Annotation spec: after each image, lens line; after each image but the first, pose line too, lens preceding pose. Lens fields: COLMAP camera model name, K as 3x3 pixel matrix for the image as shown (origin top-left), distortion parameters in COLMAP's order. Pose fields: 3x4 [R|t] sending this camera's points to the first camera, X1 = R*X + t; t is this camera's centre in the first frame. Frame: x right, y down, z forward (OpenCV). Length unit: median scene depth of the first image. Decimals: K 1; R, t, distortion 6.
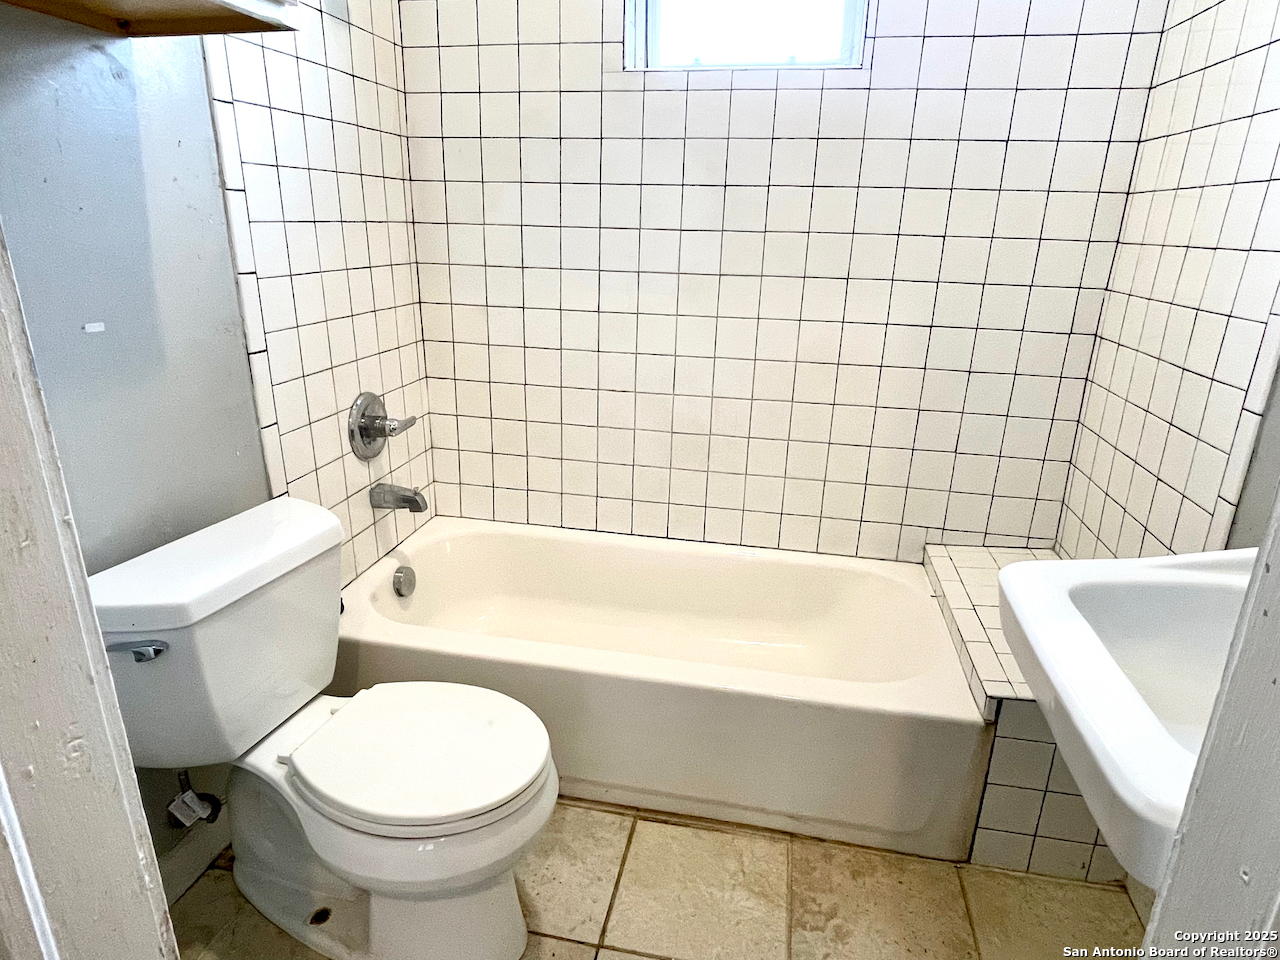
lens RADIAL K [[748.1, 0, 636.3], [0, 748.1, 475.4], [0, 0, 1]] dist [-0.006408, -0.000399]
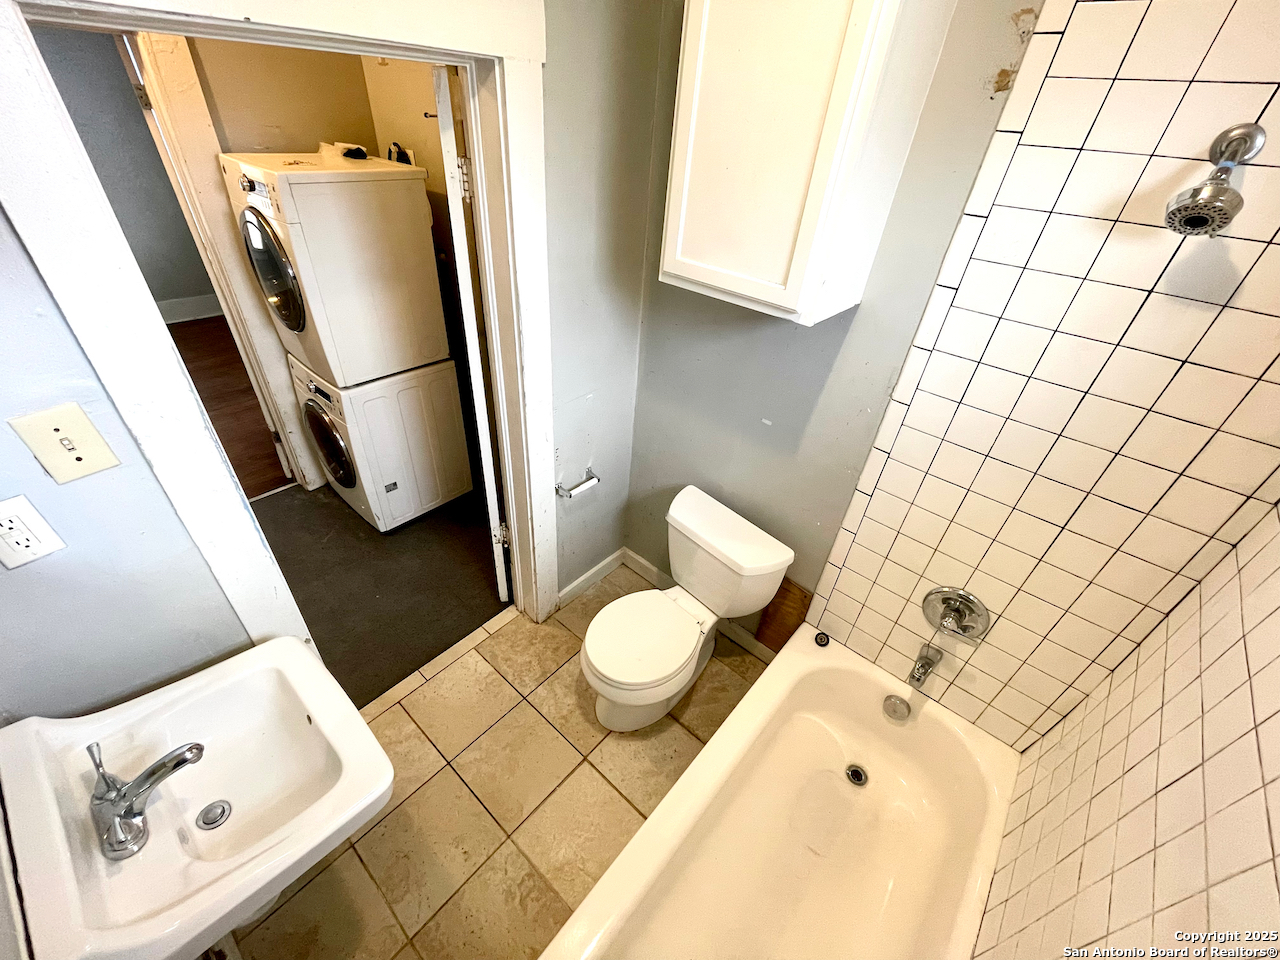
lens RADIAL K [[515.0, 0, 634.8], [0, 515.0, 482.7], [0, 0, 1]] dist [-0.001631, 0.000354]
pose [[-0.486024, 0.471053, -0.736132, 0.490873], [-0.357731, 0.661282, 0.659344, -0.715247], [0.797377, 0.583794, -0.152889, 0.792567]]
